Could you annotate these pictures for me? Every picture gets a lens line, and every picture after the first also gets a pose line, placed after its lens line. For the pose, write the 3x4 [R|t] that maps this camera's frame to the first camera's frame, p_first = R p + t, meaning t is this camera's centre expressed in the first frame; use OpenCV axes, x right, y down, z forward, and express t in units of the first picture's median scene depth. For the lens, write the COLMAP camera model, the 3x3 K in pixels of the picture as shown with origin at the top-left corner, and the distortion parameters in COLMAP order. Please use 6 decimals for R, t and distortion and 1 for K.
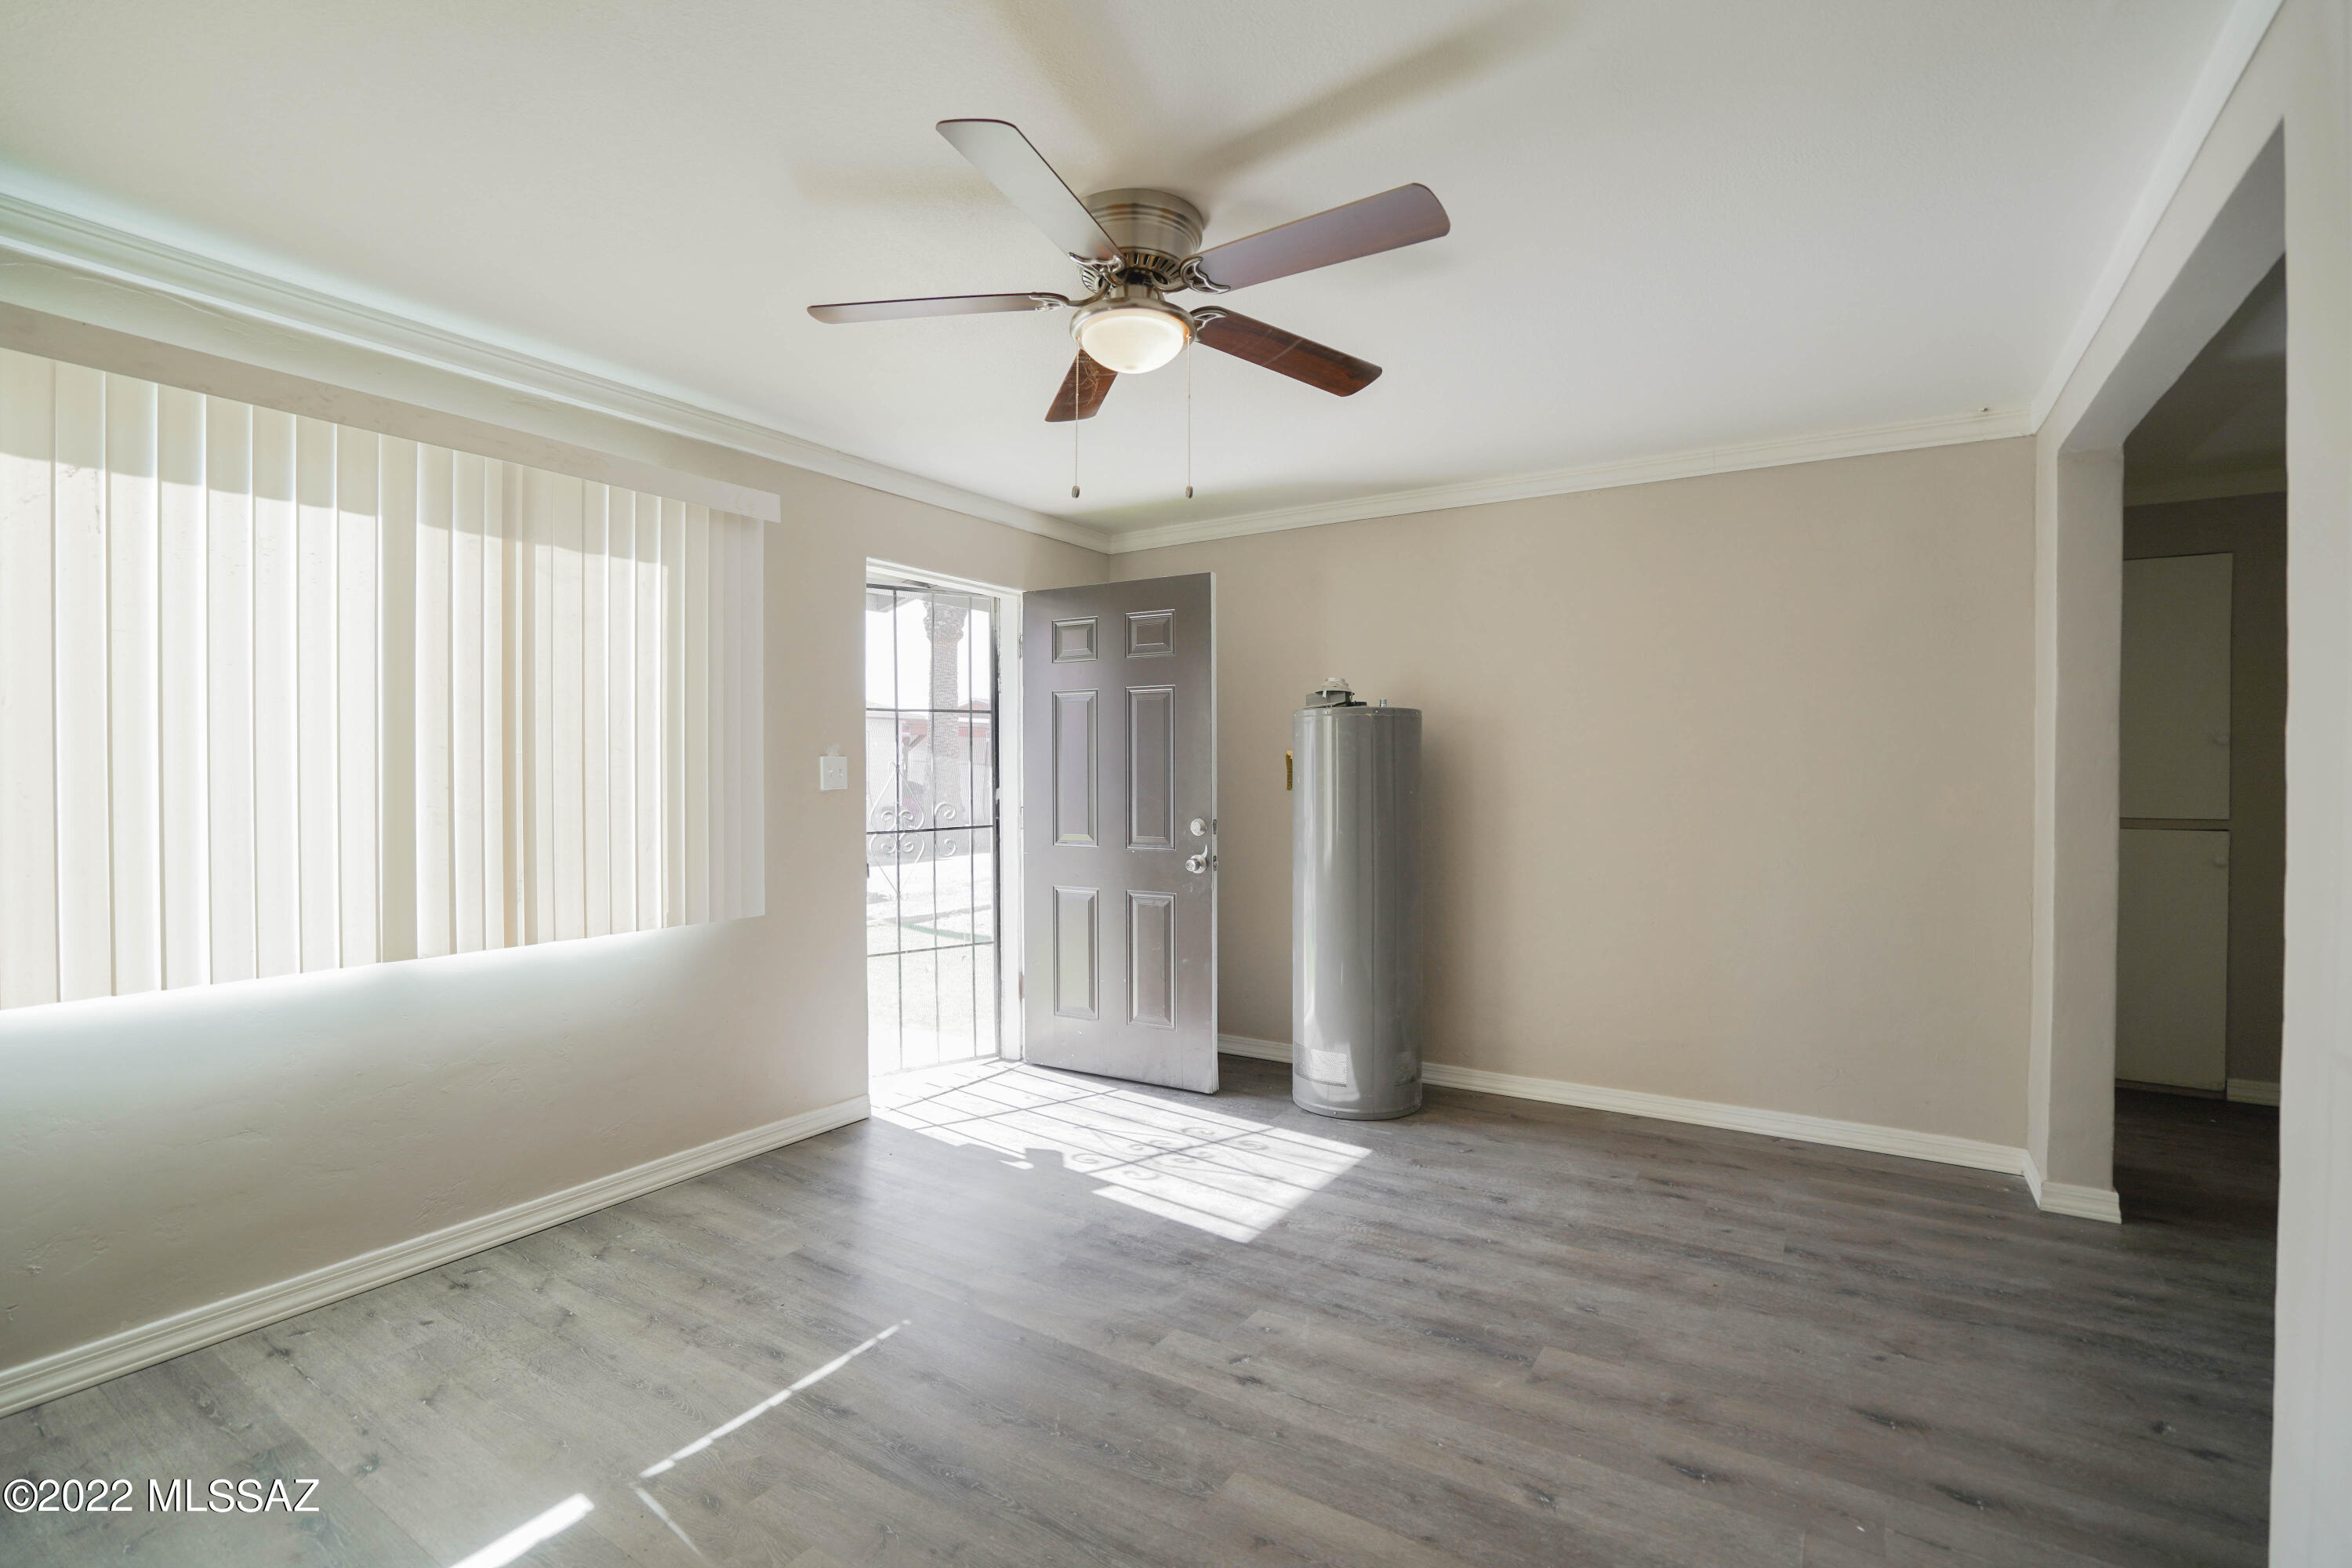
lens RADIAL K [[1059.2, 0, 1177.1], [0, 1059.2, 776.2], [0, 0, 1]] dist [-0.035148, 0.005297]
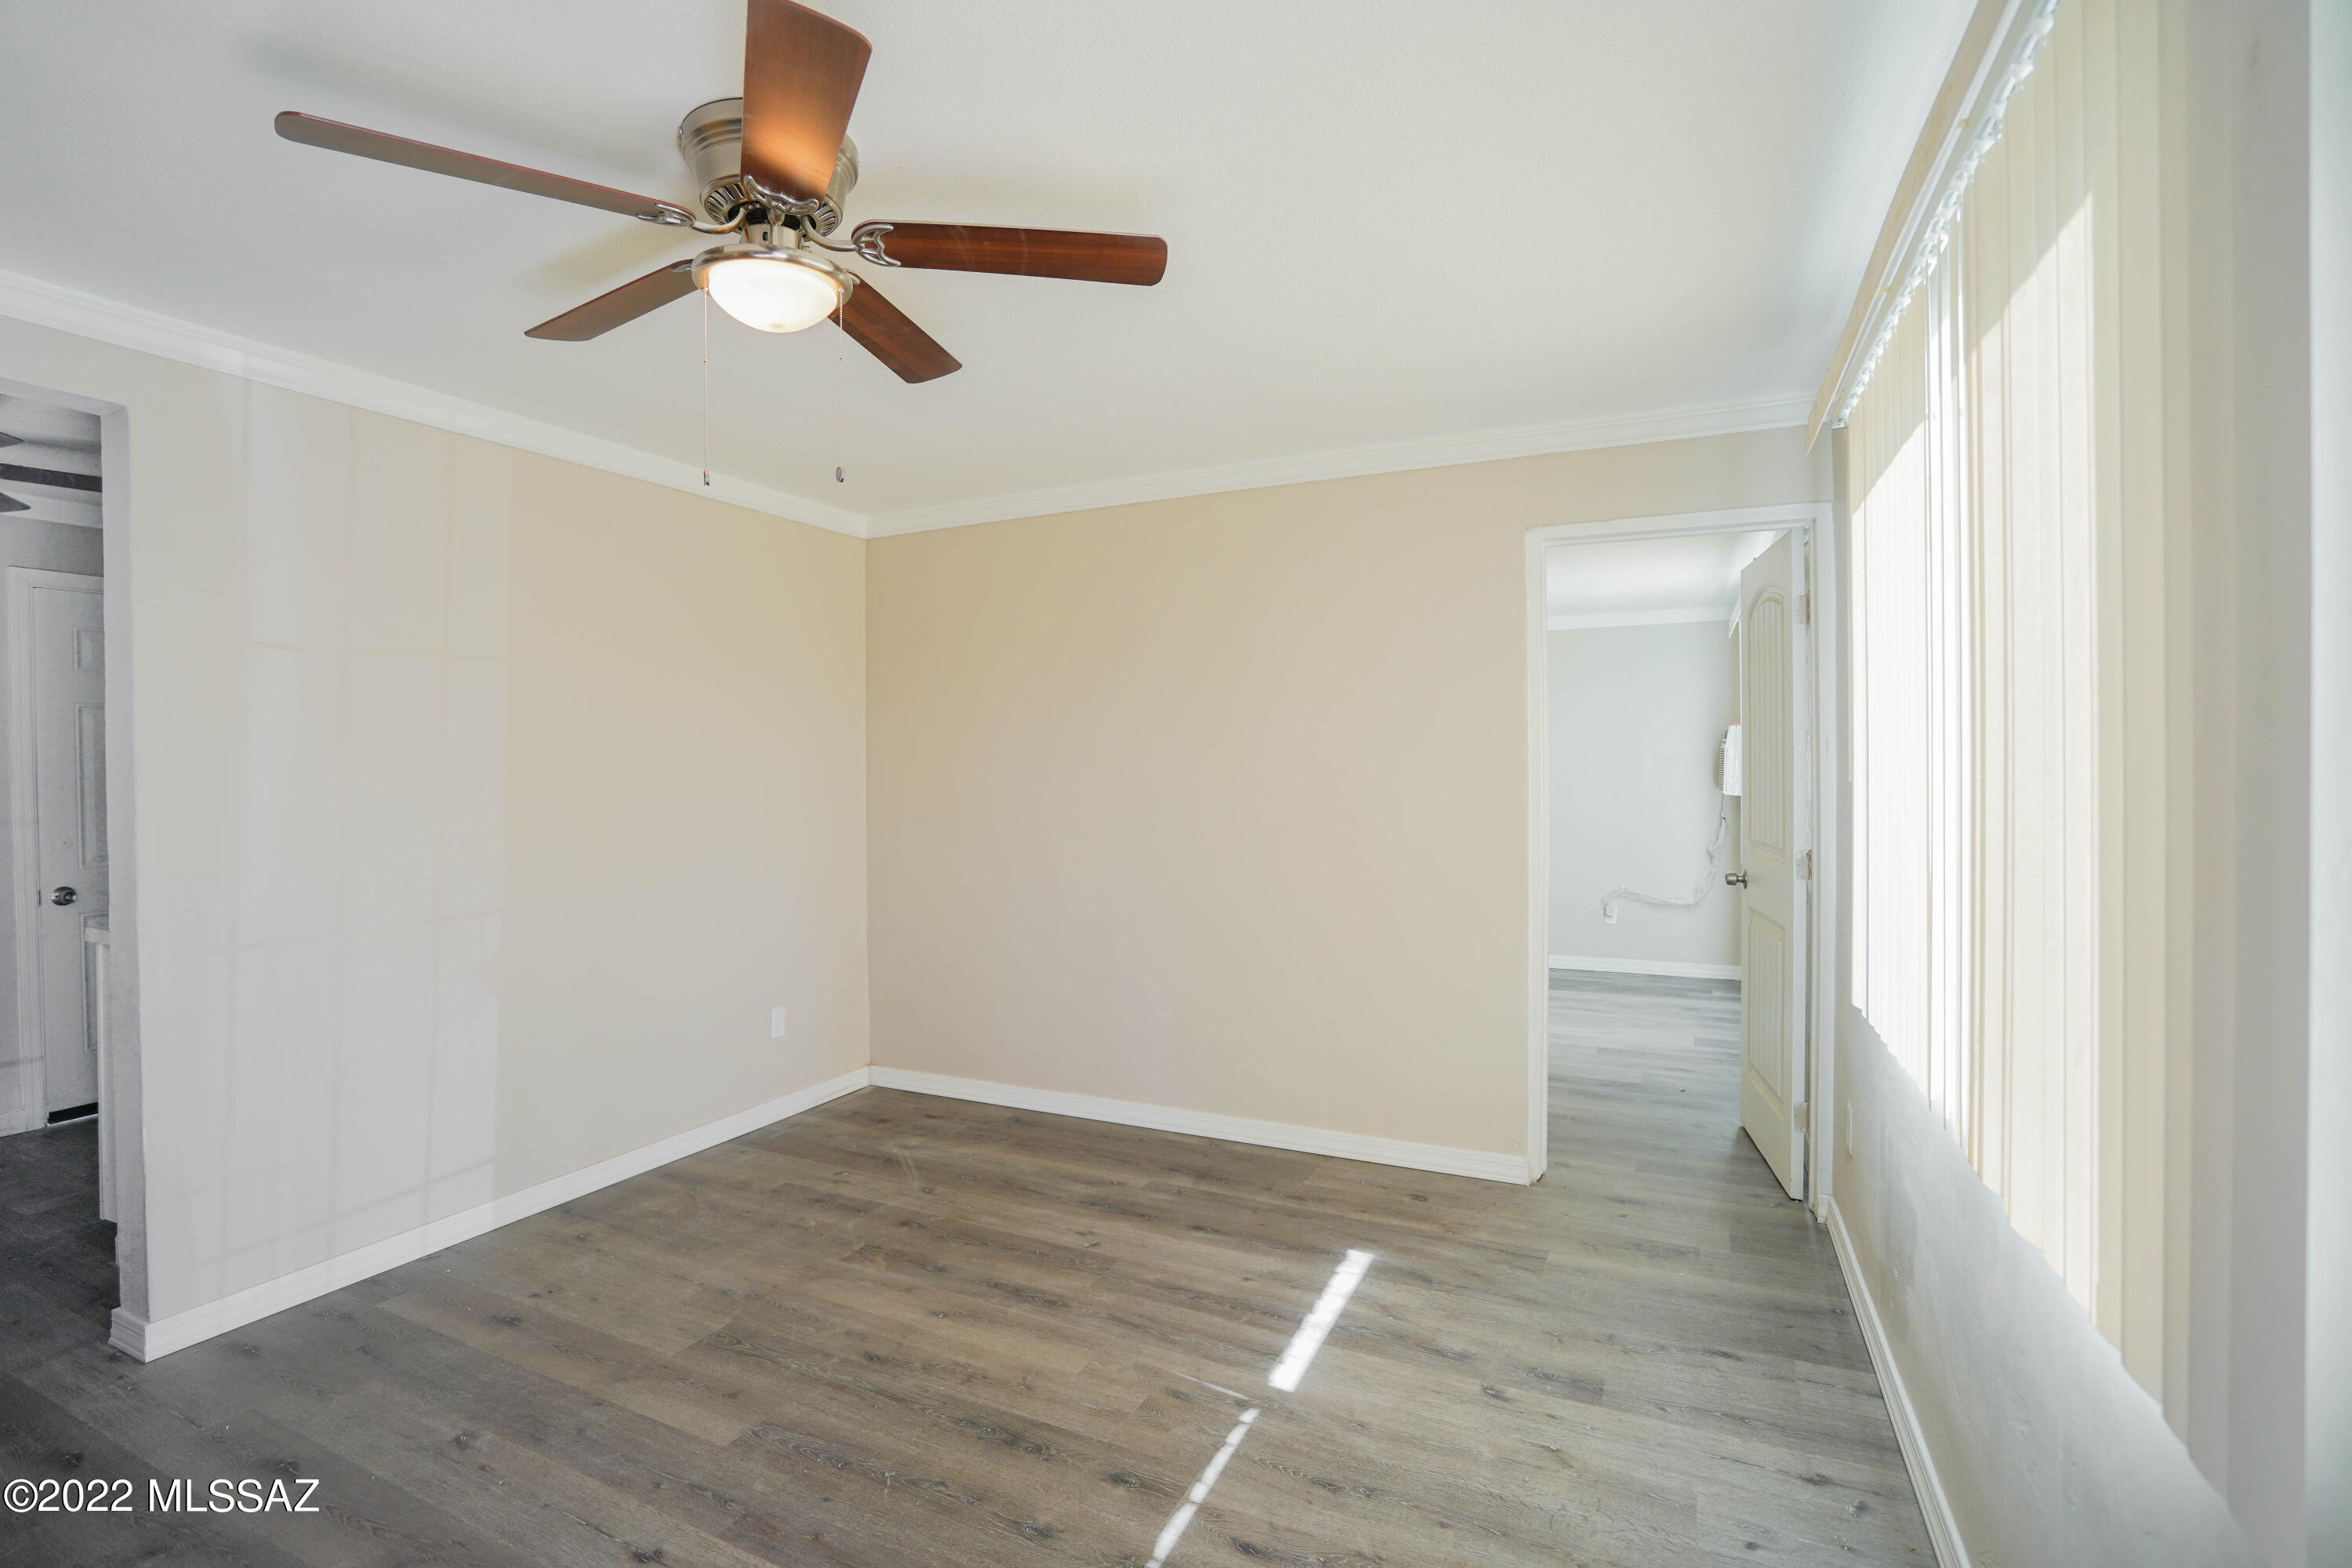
lens RADIAL K [[1059.2, 0, 1175.6], [0, 1059.2, 779.2], [0, 0, 1]] dist [-0.035148, 0.005297]
pose [[-0.991690, 0.007923, -0.128405, -0.195907], [0.006881, 0.999940, 0.008558, -0.029521], [0.128465, 0.007604, -0.991685, 1.493395]]
